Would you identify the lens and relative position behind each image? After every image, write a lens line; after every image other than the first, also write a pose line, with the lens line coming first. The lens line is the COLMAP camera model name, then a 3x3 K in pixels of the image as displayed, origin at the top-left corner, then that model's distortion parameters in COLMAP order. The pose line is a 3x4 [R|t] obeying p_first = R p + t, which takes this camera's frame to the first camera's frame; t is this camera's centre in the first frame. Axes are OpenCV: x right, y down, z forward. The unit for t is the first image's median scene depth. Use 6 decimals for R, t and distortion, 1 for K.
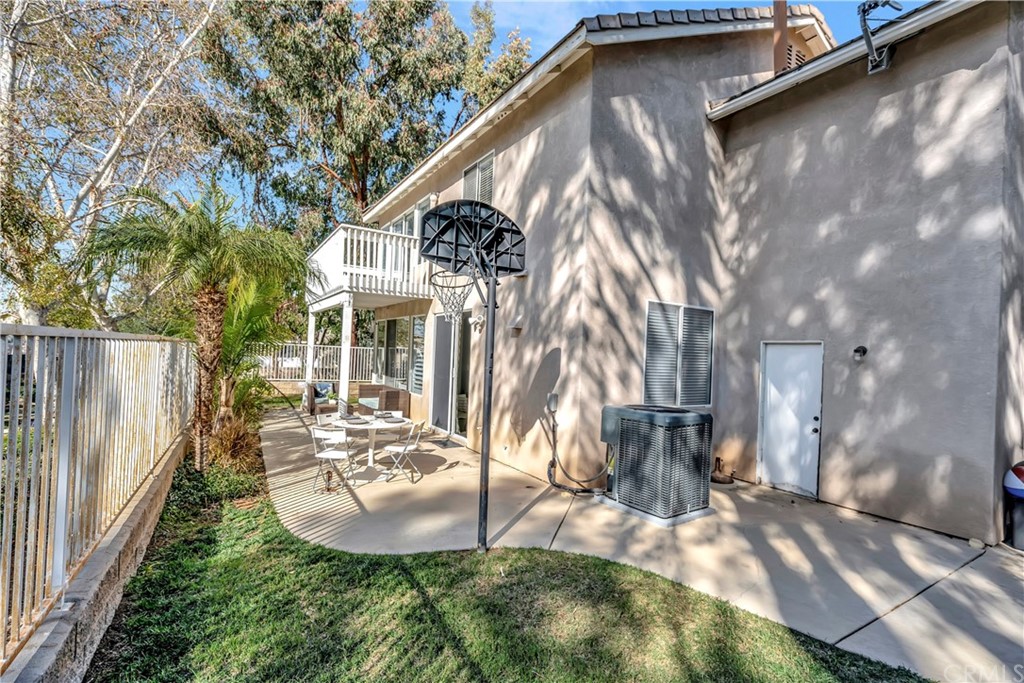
lens RADIAL K [[473.2, 0, 511.9], [0, 473.2, 350.2], [0, 0, 1]] dist [0.000154, 0.000408]
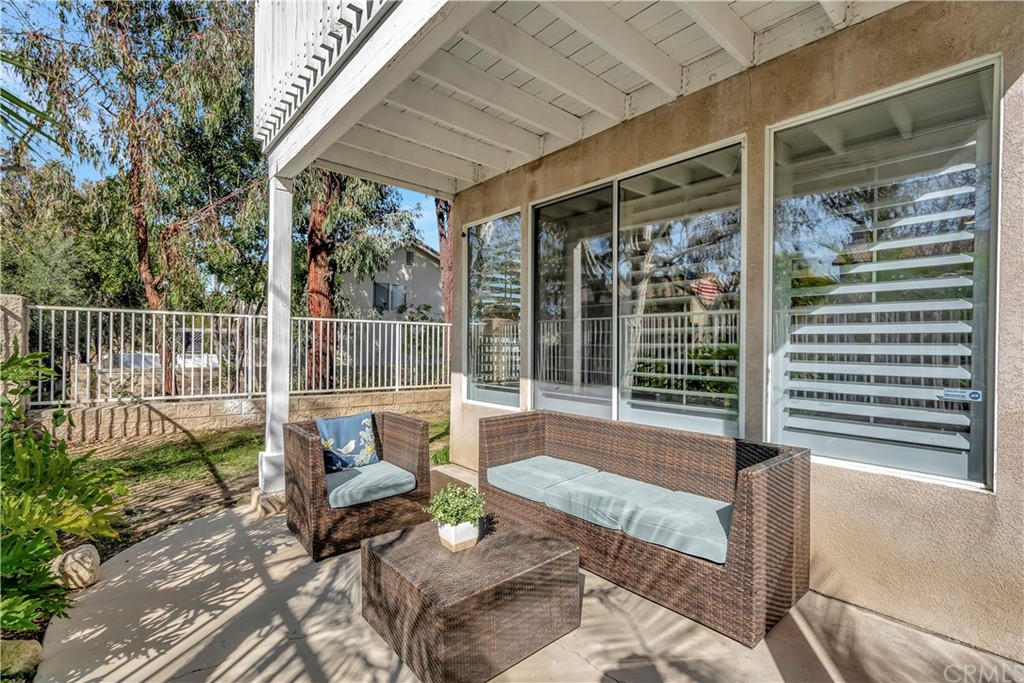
lens RADIAL K [[467.8, 0, 510.2], [0, 467.8, 347.1], [0, 0, 1]] dist [-0.003477, -0.000262]
pose [[0.987435, -0.035155, 0.154067, -0.455374], [0.032918, 0.999313, 0.017050, 0.034950], [-0.154561, -0.011764, 0.987913, 0.951292]]
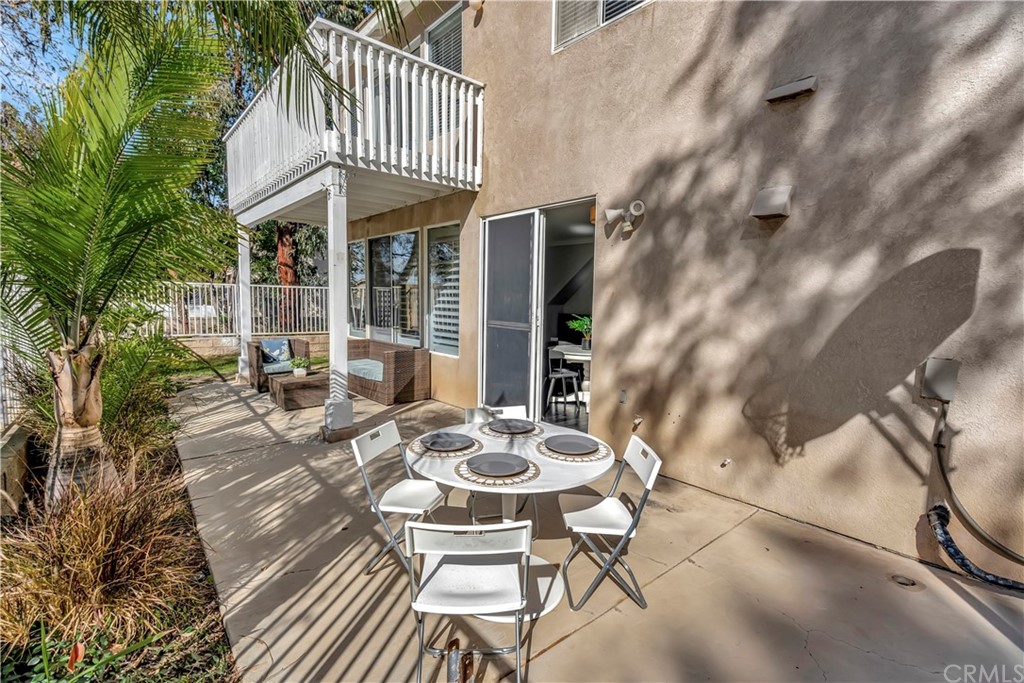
lens RADIAL K [[467.8, 0, 510.2], [0, 467.8, 347.1], [0, 0, 1]] dist [-0.003477, -0.000262]
pose [[0.986936, -0.038099, 0.156542, -0.244798], [0.019984, 0.993082, 0.115708, 0.016954], [-0.159868, -0.111068, 0.980870, 0.447270]]
